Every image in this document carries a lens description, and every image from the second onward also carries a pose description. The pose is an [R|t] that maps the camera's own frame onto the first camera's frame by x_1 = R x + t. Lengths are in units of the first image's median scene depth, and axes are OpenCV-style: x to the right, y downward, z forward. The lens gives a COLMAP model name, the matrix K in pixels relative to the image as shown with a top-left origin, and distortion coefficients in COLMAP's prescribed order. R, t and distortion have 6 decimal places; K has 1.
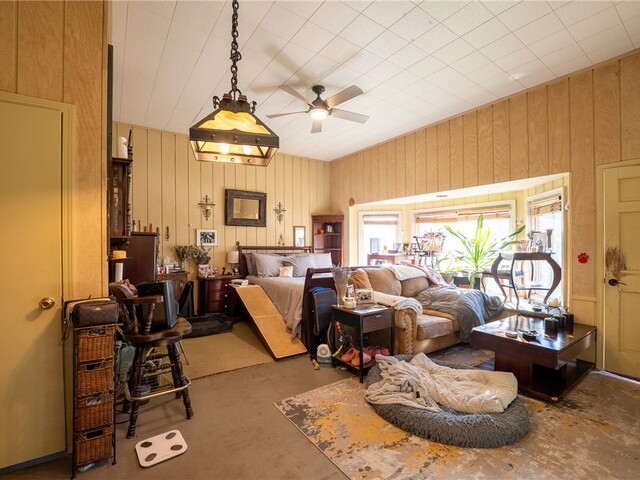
lens RADIAL K [[289.8, 0, 321.4], [0, 289.8, 244.6], [0, 0, 1]] dist [0.001866, -0.000434]
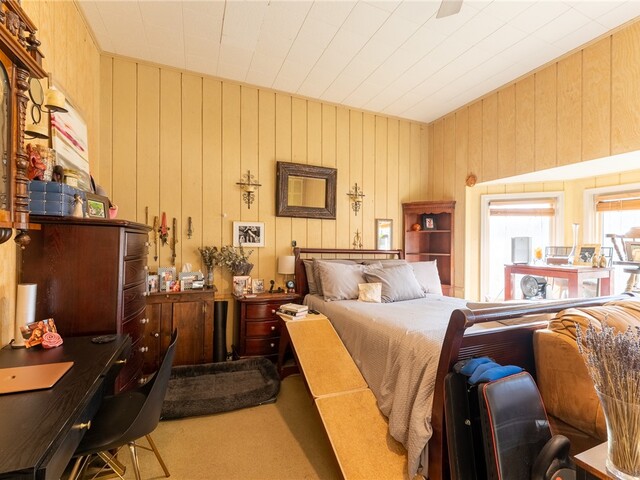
lens RADIAL K [[289.8, 0, 321.4], [0, 289.8, 244.6], [0, 0, 1]] dist [0.001866, -0.000434]
pose [[0.977588, 0.010904, -0.210247, -0.087960], [-0.011846, 0.999925, -0.003224, -0.001109], [0.210196, 0.005642, 0.977643, 0.365789]]
